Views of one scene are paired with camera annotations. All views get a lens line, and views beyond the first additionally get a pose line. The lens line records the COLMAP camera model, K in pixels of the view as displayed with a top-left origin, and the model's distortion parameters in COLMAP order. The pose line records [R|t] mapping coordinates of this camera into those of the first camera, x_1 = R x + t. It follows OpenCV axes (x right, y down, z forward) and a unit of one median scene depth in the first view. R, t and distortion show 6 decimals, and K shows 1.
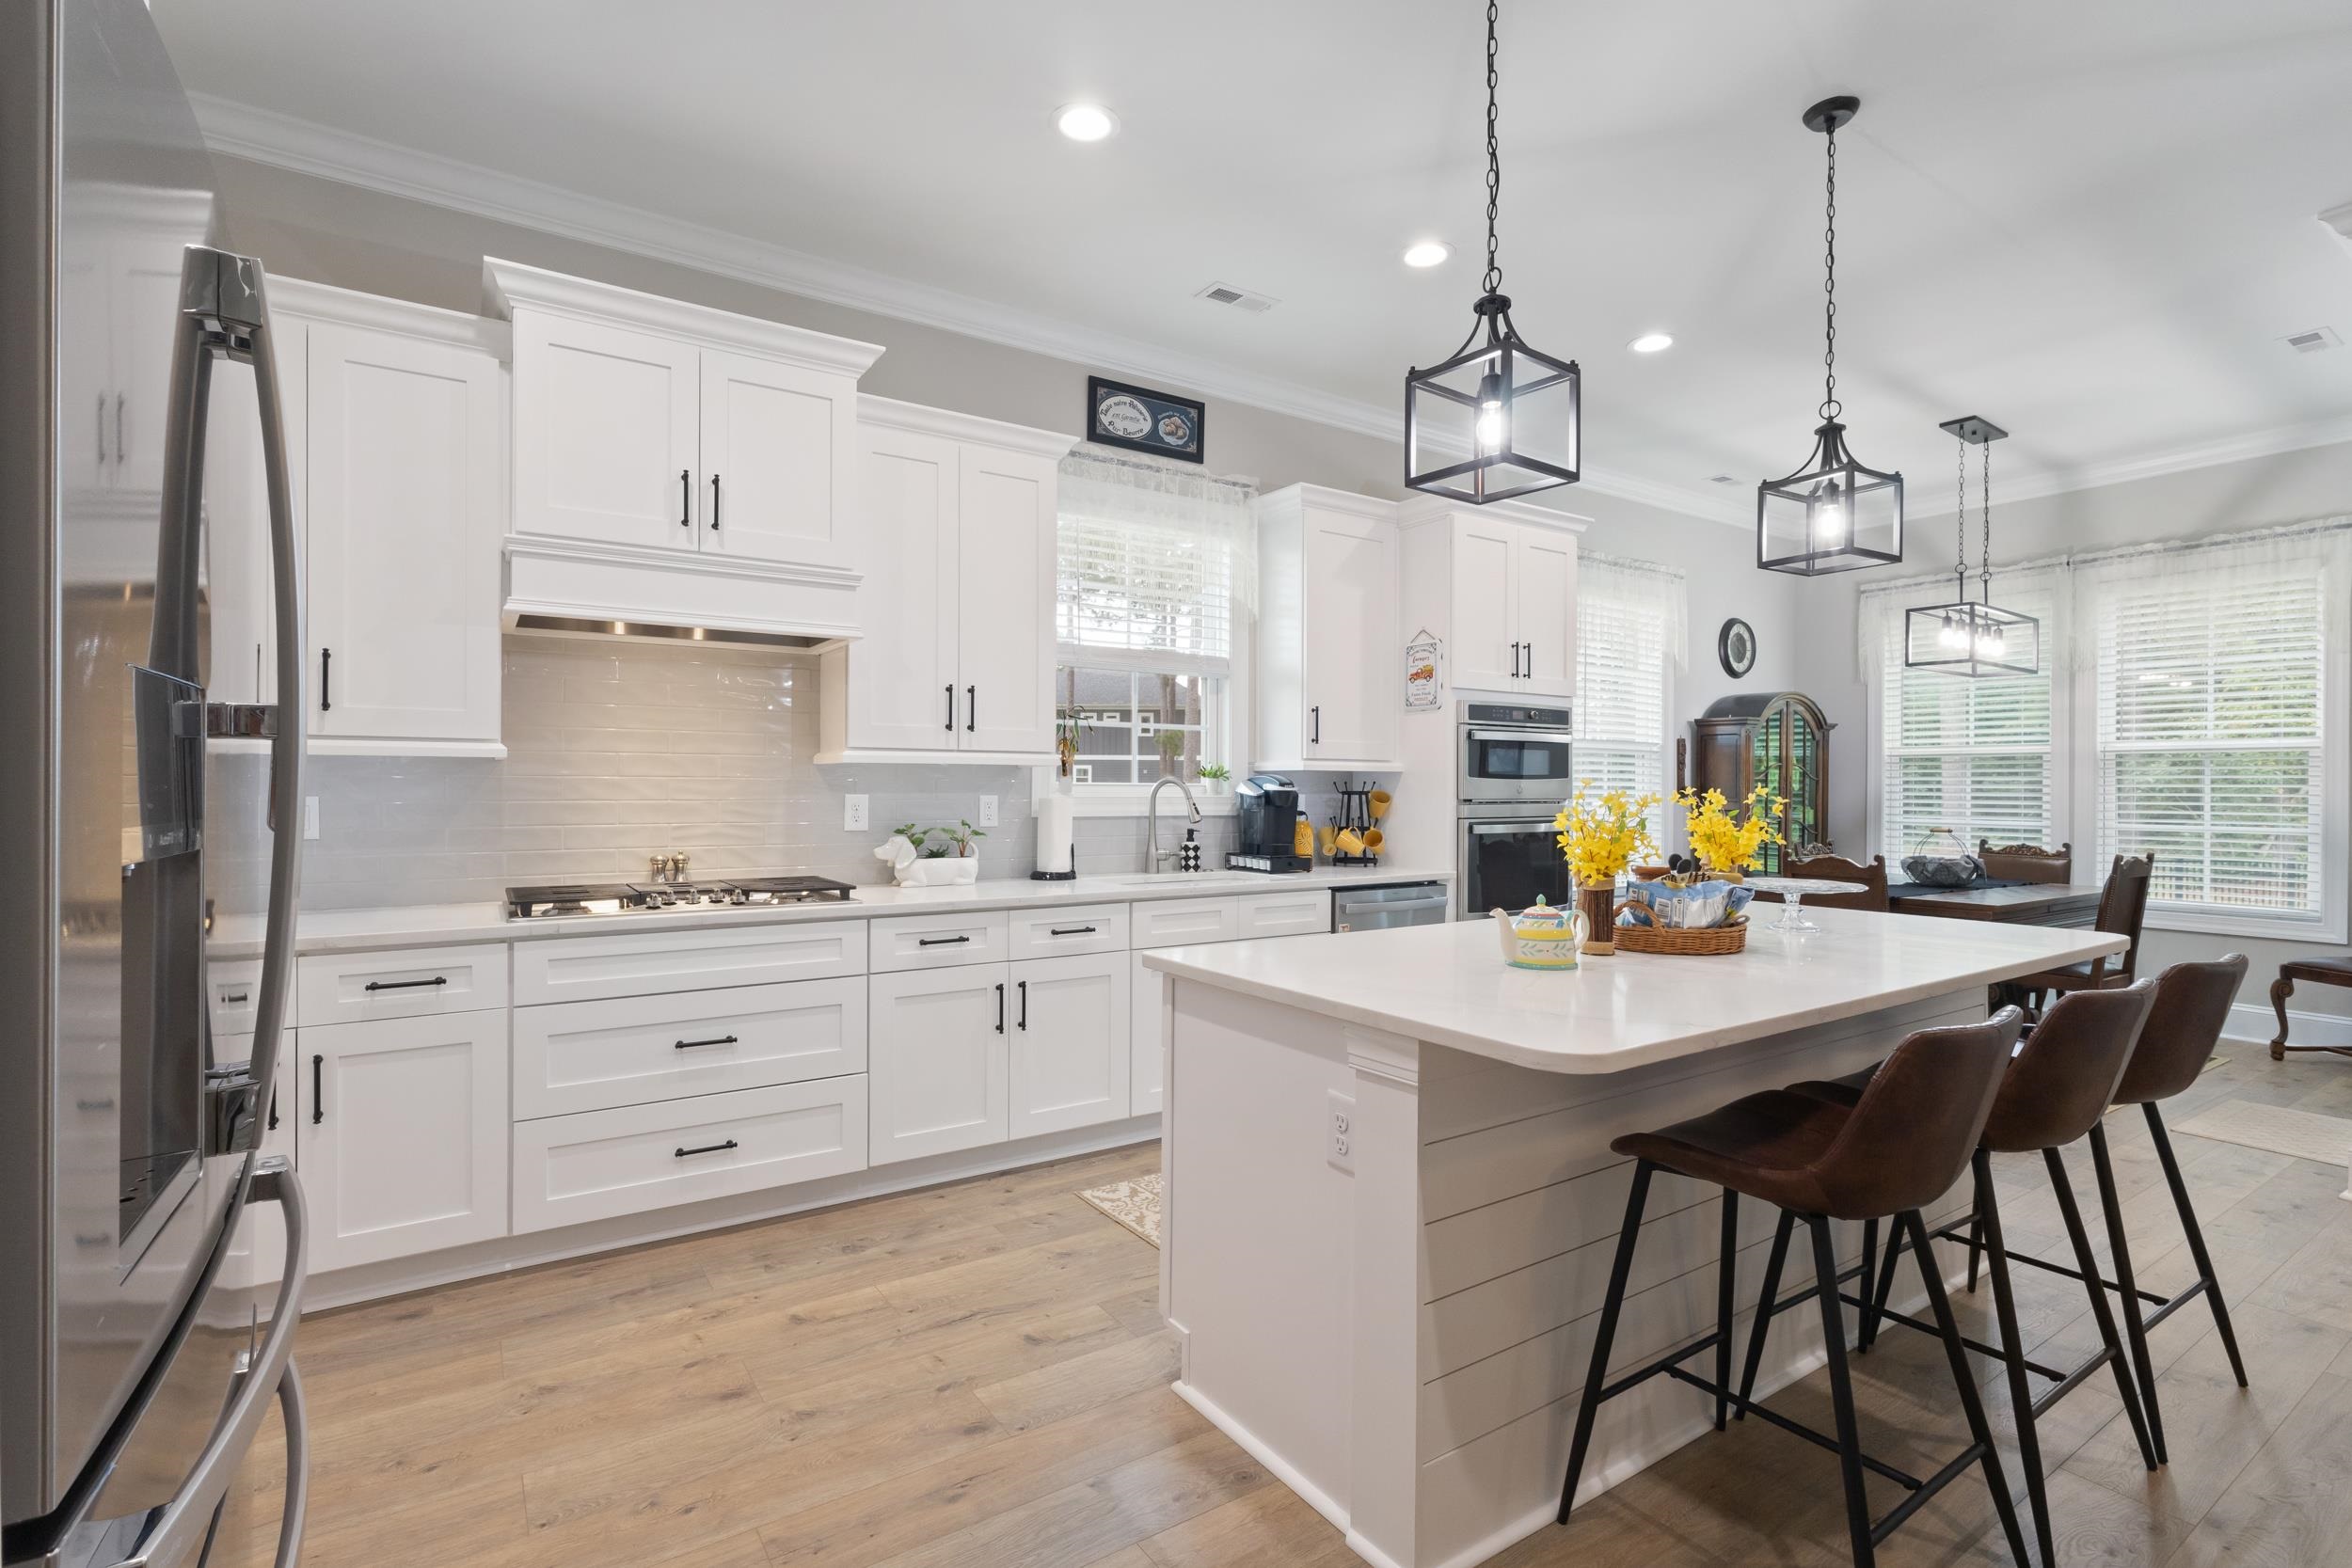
lens RADIAL K [[1094.5, 0, 1168.2], [0, 1094.5, 780.5], [0, 0, 1]] dist [-0.005047, 0.002680]
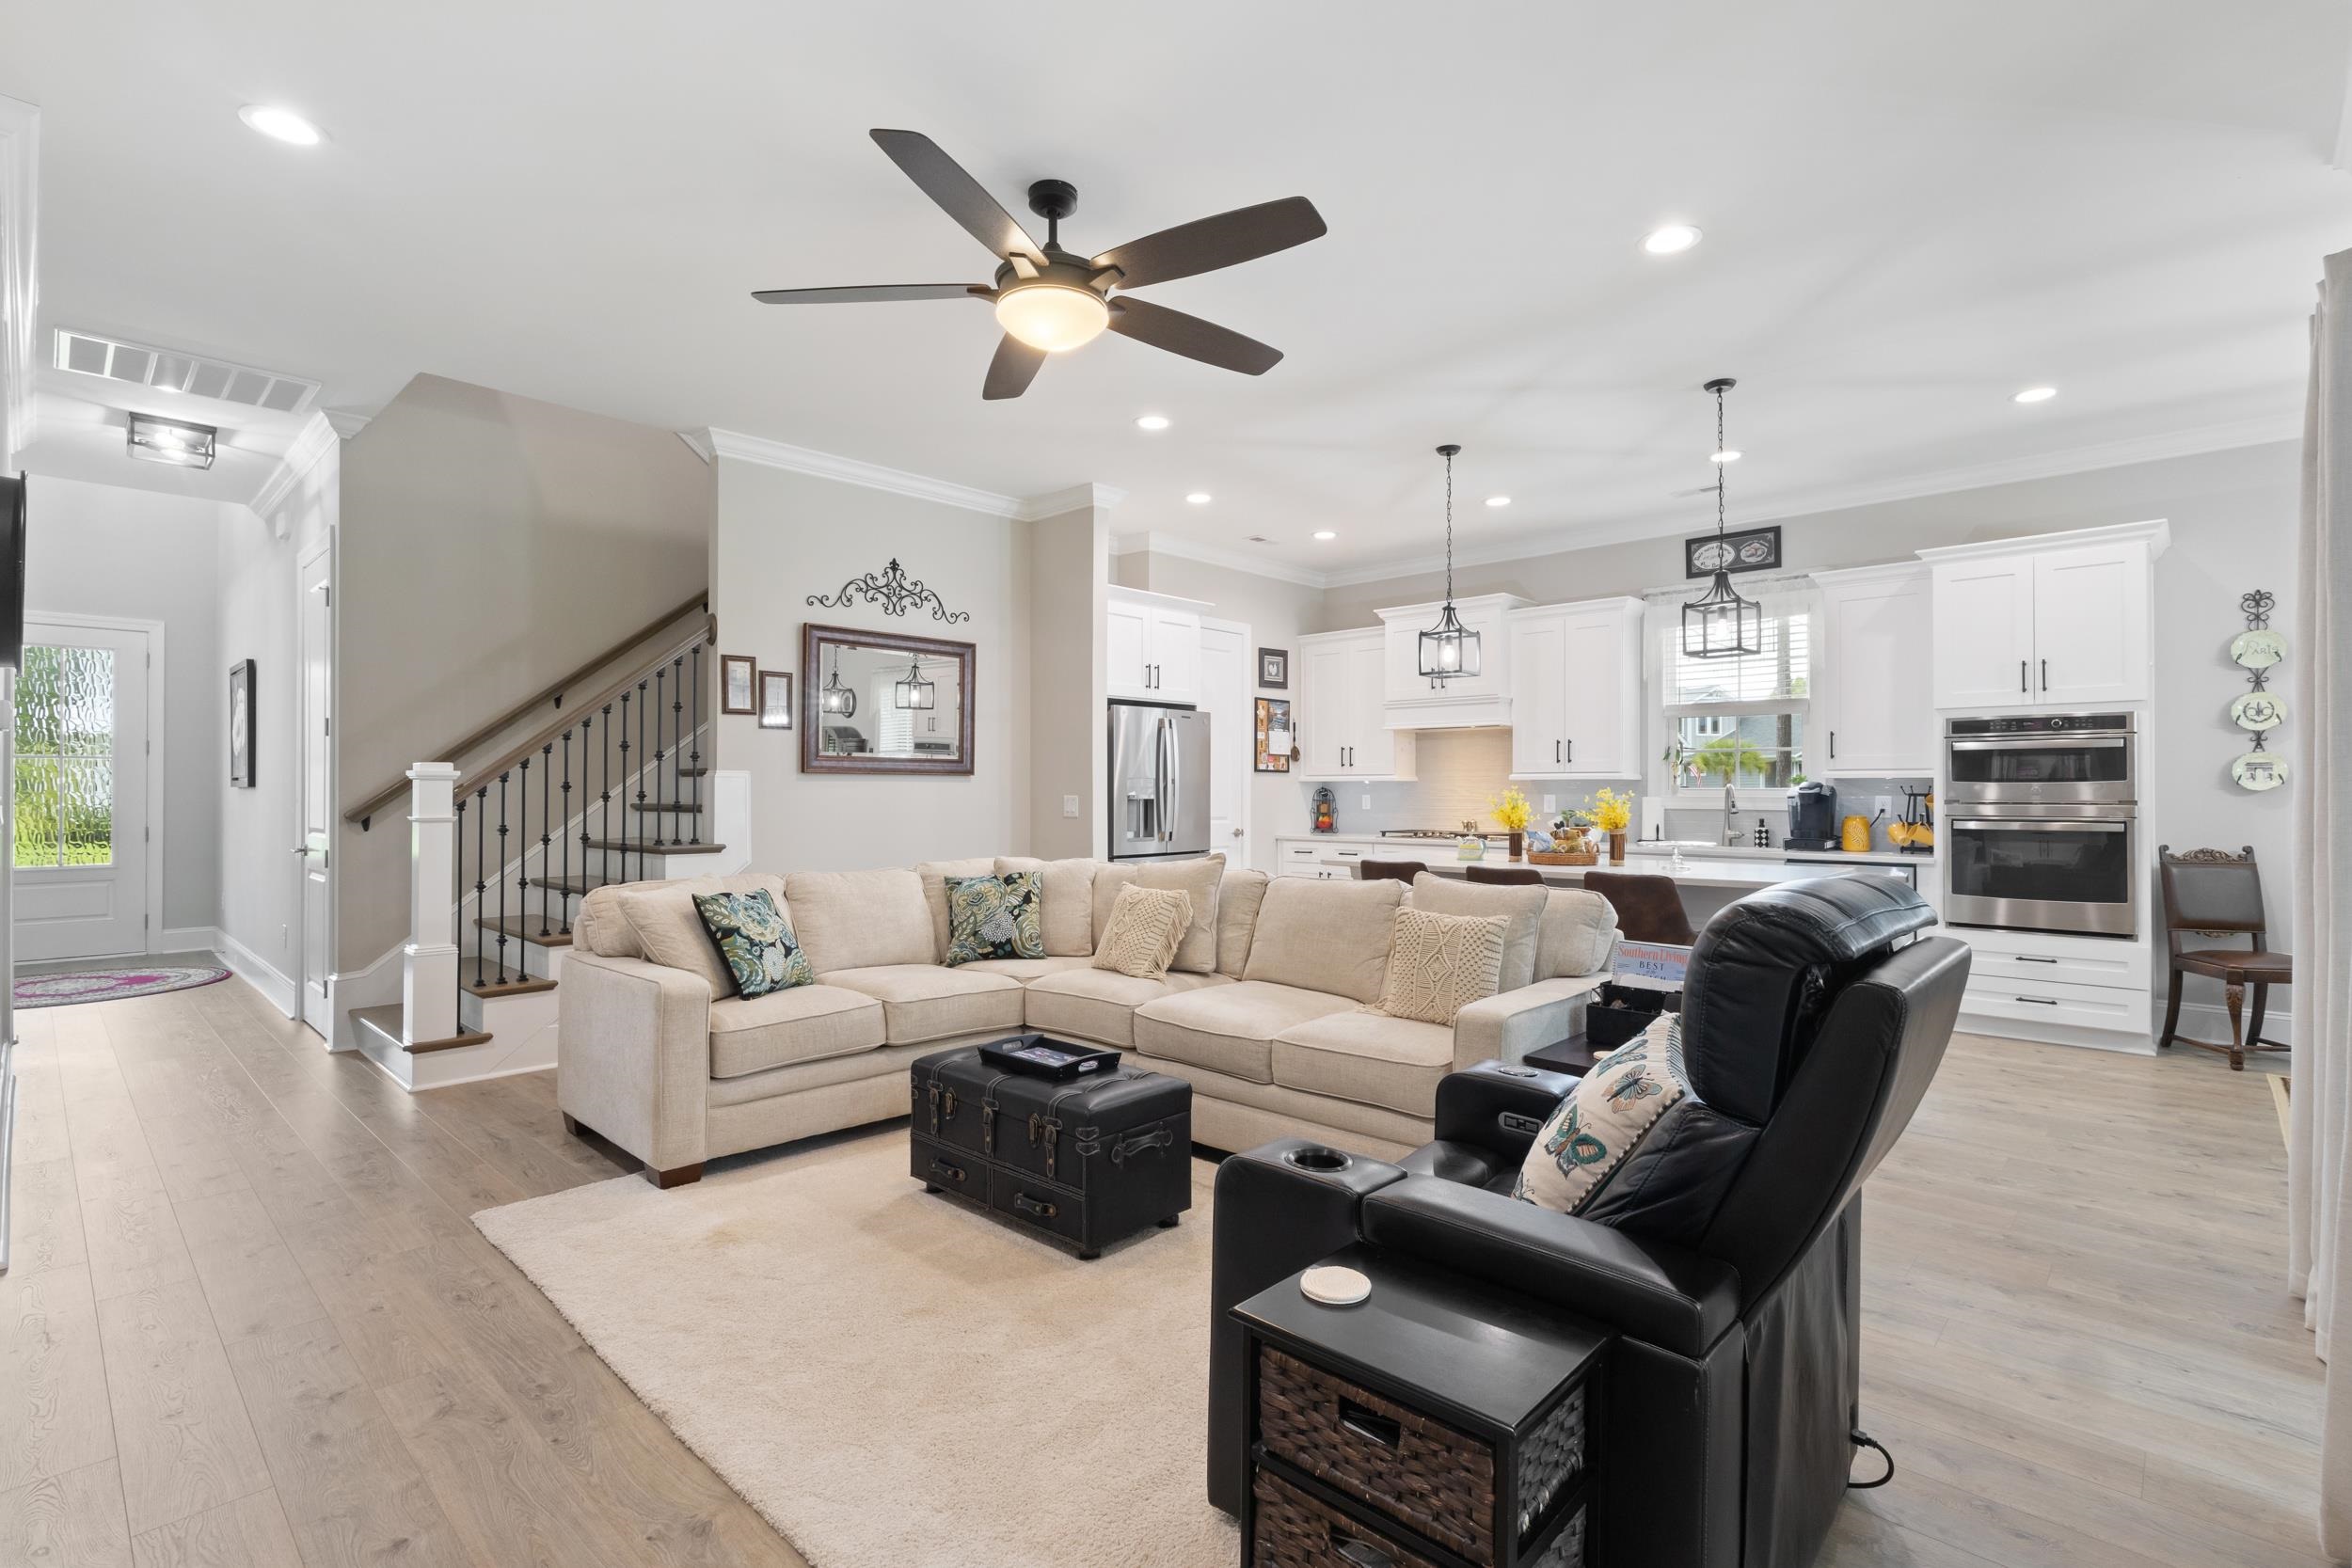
lens RADIAL K [[1094.5, 0, 1173.6], [0, 1094.5, 782.7], [0, 0, 1]] dist [-0.005047, 0.002680]
pose [[0.224029, -0.011988, -0.974509, 1.287821], [0.004373, 0.999927, -0.011296, 0.008392], [0.974573, -0.001730, 0.224065, -0.109964]]
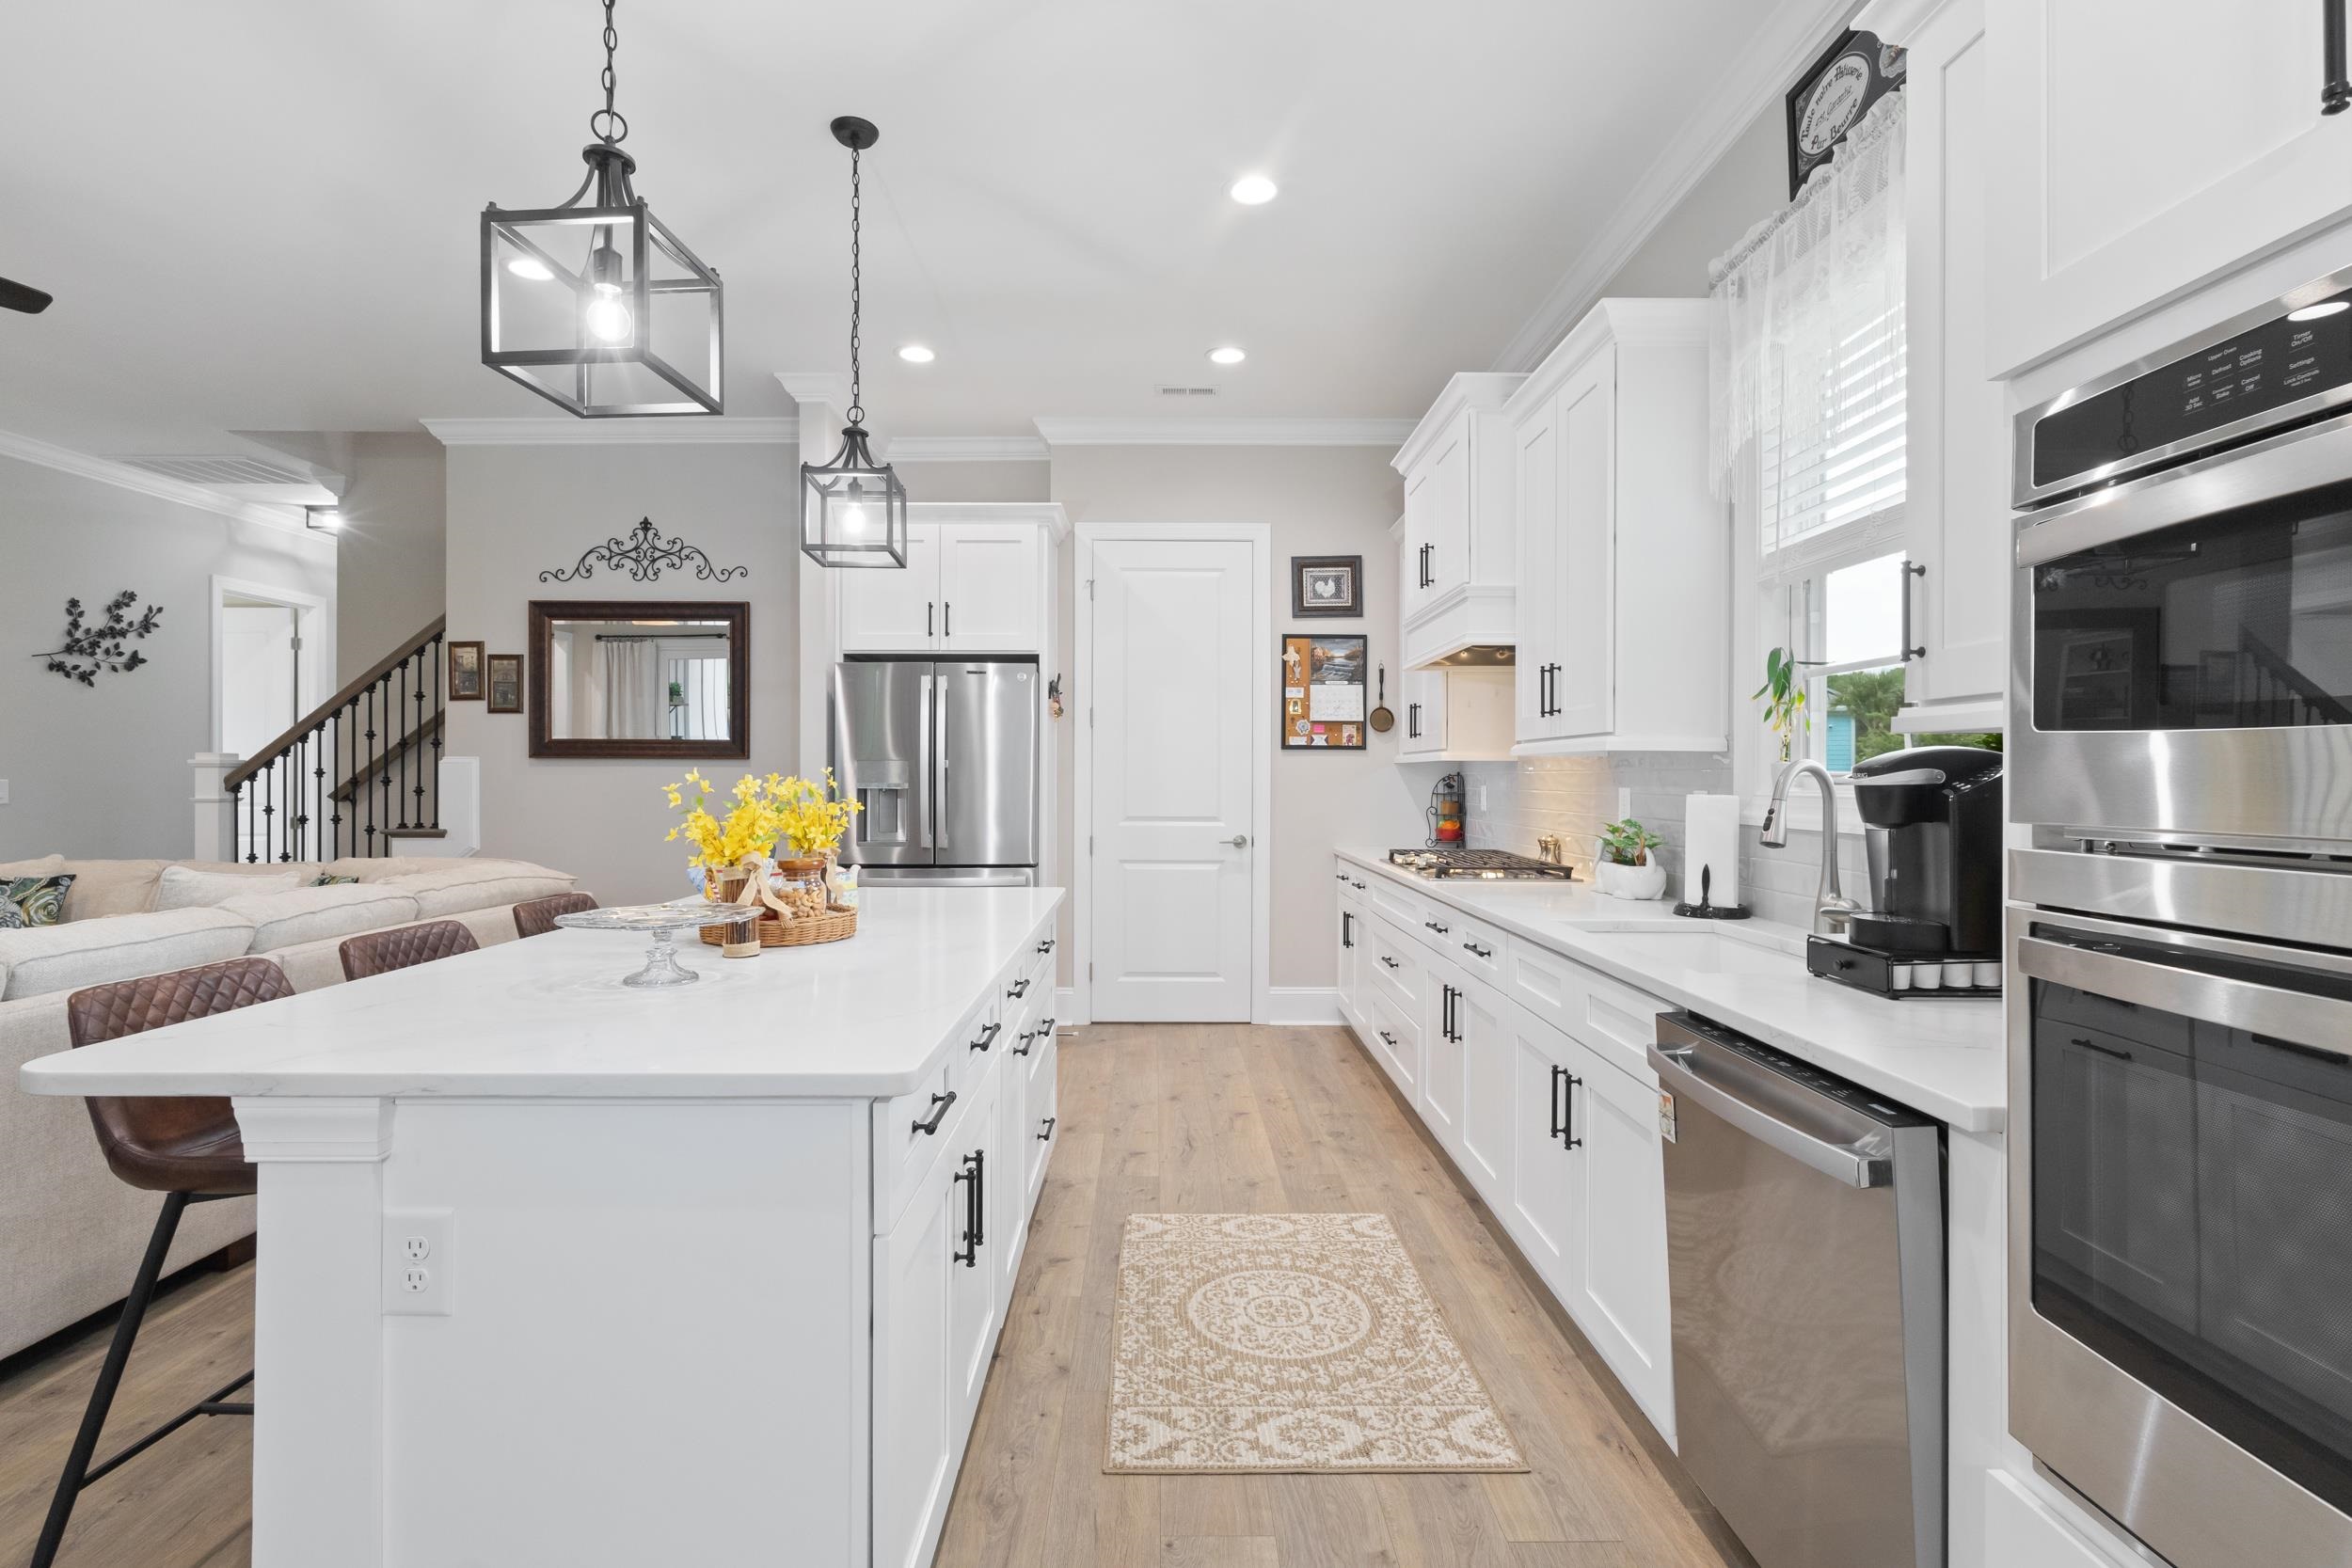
lens RADIAL K [[1094.5, 0, 1170.6], [0, 1094.5, 774.2], [0, 0, 1]] dist [-0.005047, 0.002680]
pose [[-0.547684, -0.008908, -0.836638, 0.586389], [-0.001179, 0.999951, -0.009874, 0.009175], [0.836685, -0.004421, -0.547667, 0.997454]]
